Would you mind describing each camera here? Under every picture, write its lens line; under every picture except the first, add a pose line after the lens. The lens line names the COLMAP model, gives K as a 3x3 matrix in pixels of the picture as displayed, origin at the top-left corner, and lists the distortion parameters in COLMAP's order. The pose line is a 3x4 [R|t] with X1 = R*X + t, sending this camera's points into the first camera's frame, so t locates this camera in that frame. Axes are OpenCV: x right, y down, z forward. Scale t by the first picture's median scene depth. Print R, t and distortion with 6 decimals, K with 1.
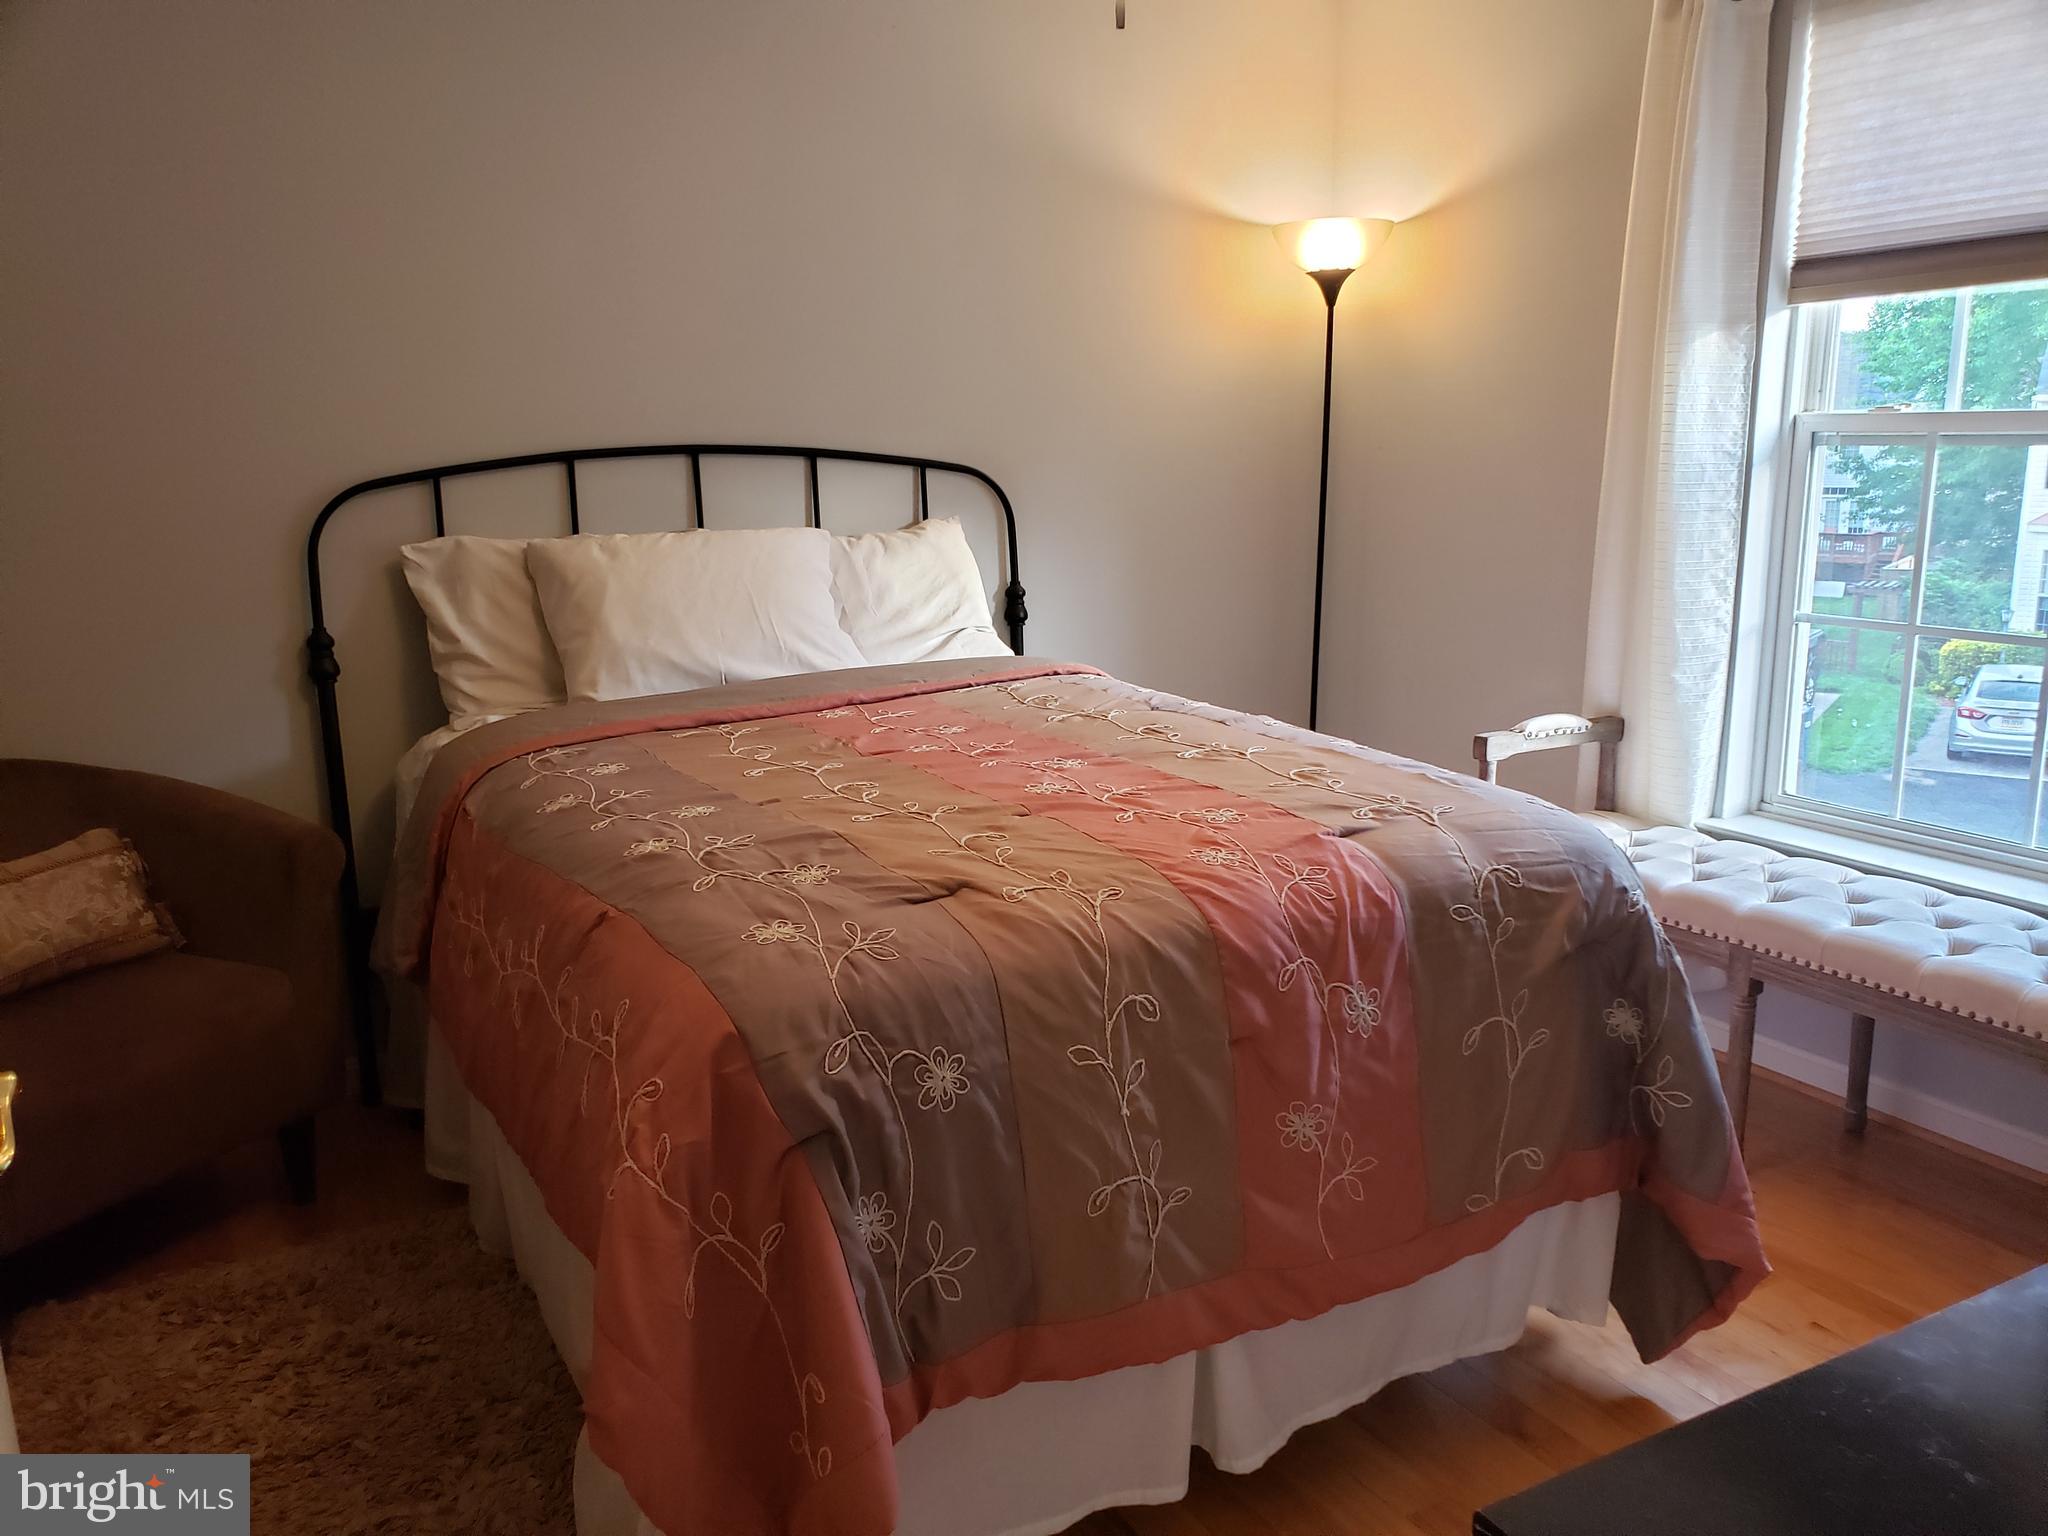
lens RADIAL K [[1578.6, 0, 1029.6], [0, 1578.6, 766.6], [0, 0, 1]] dist [0.014984, -0.002604]
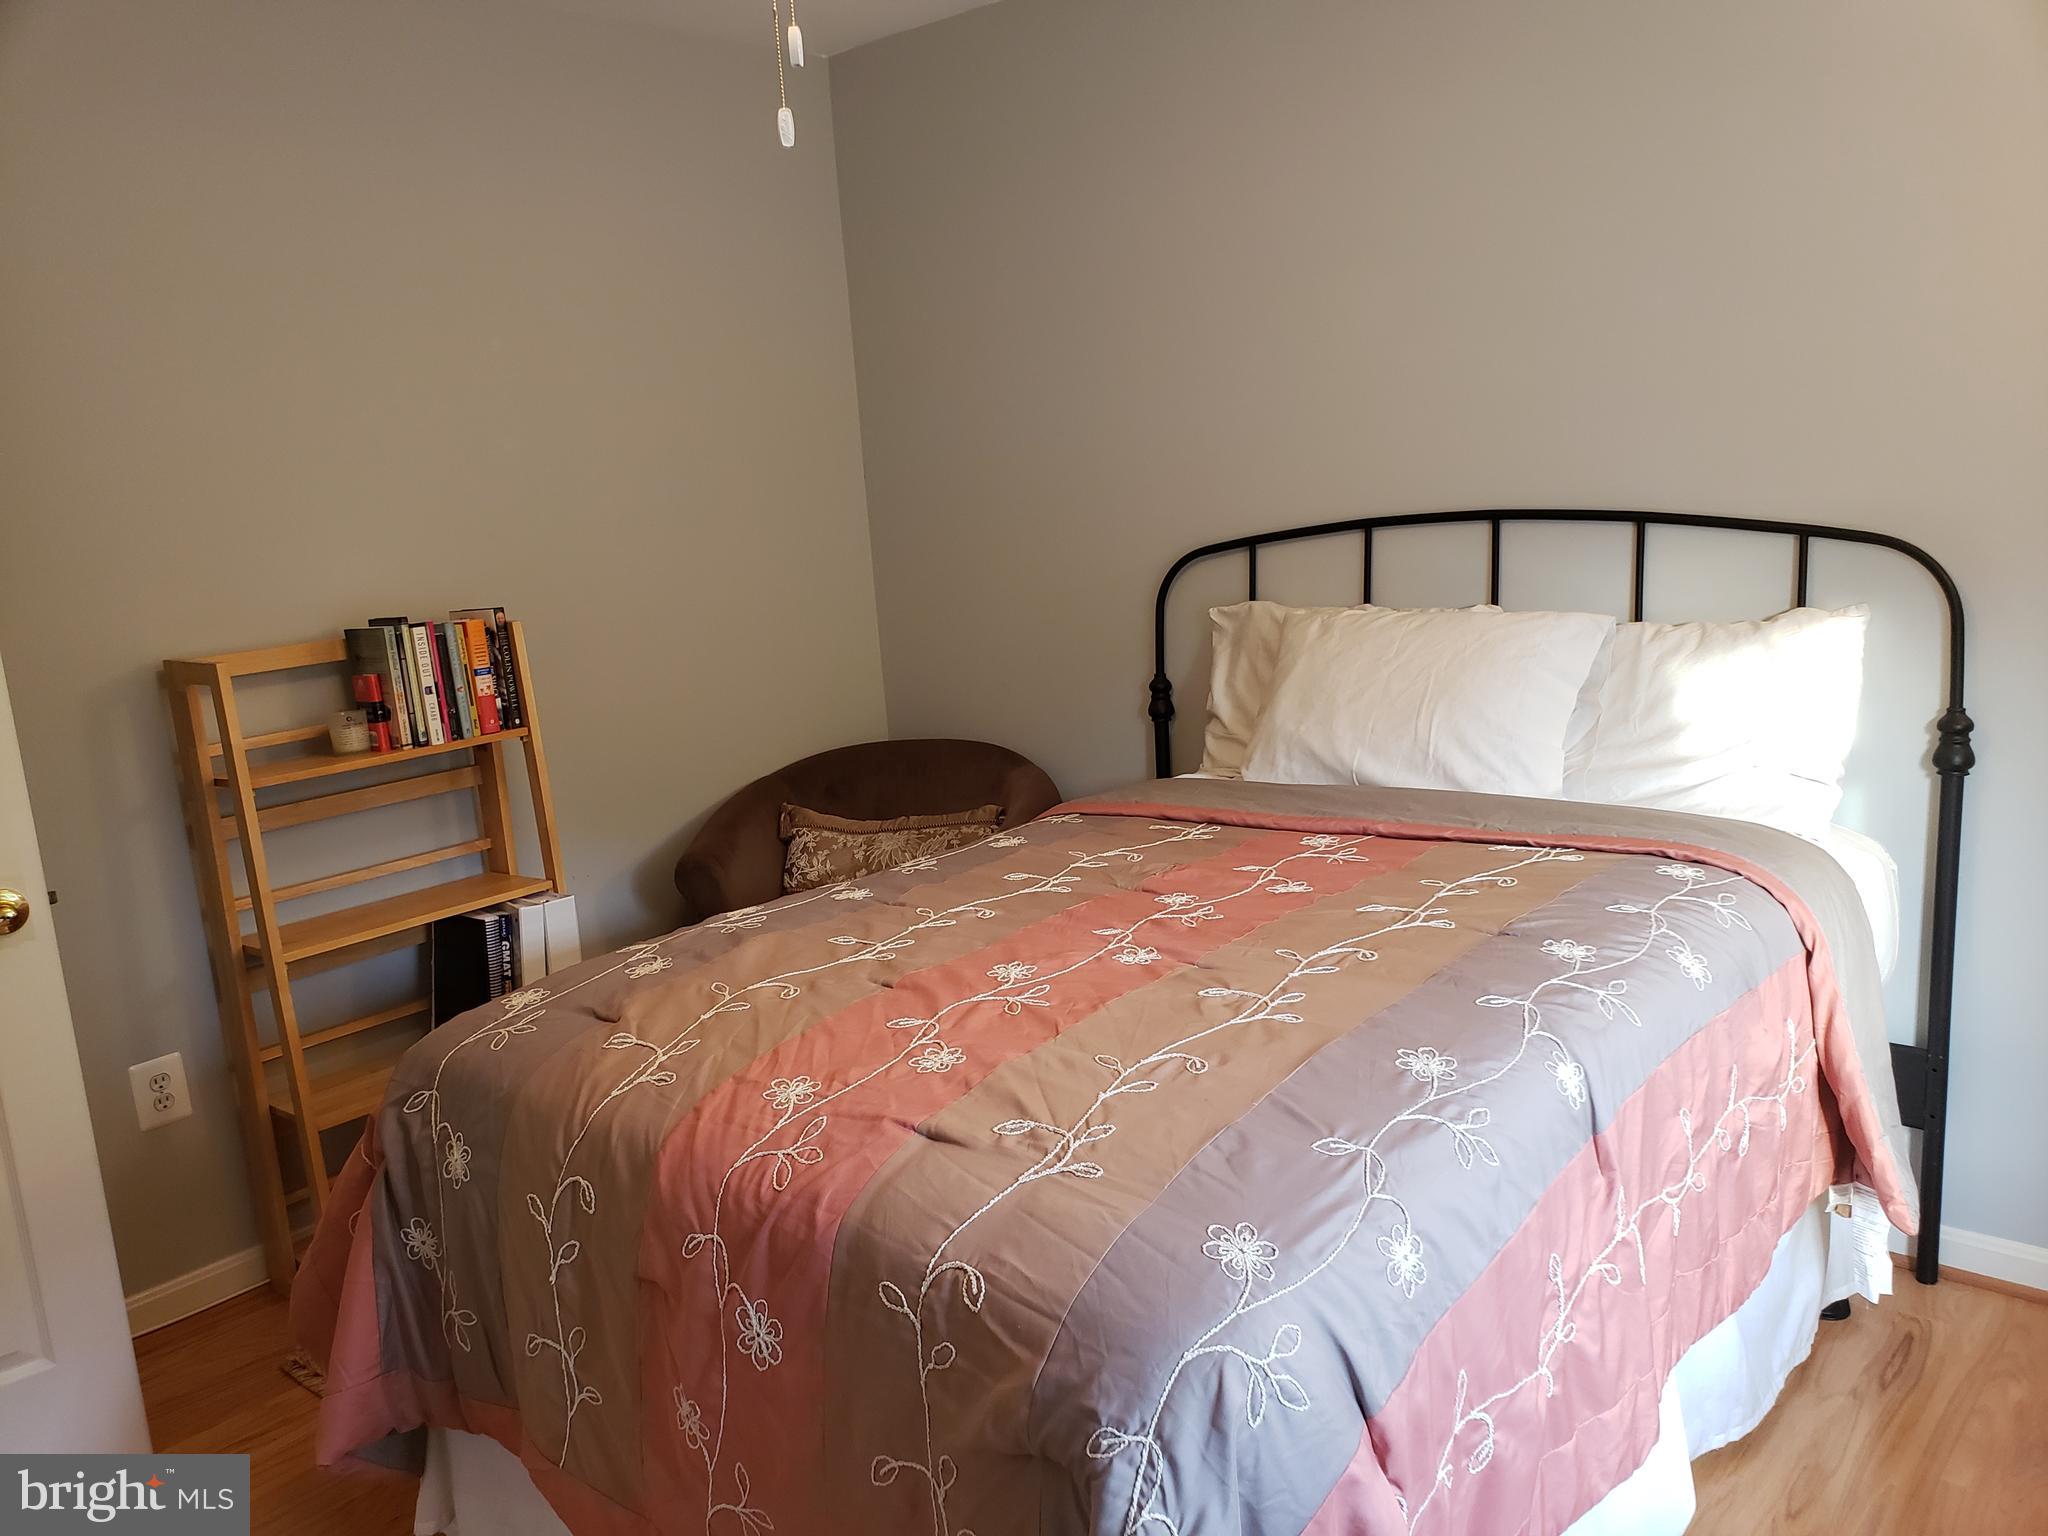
lens RADIAL K [[1578.6, 0, 1029.2], [0, 1578.6, 773.3], [0, 0, 1]] dist [0.014984, -0.002604]
pose [[0.330735, 0.175515, -0.927259, 0.584854], [-0.133394, 0.981383, 0.138181, -0.158453], [0.934249, 0.077990, 0.347990, 0.501674]]
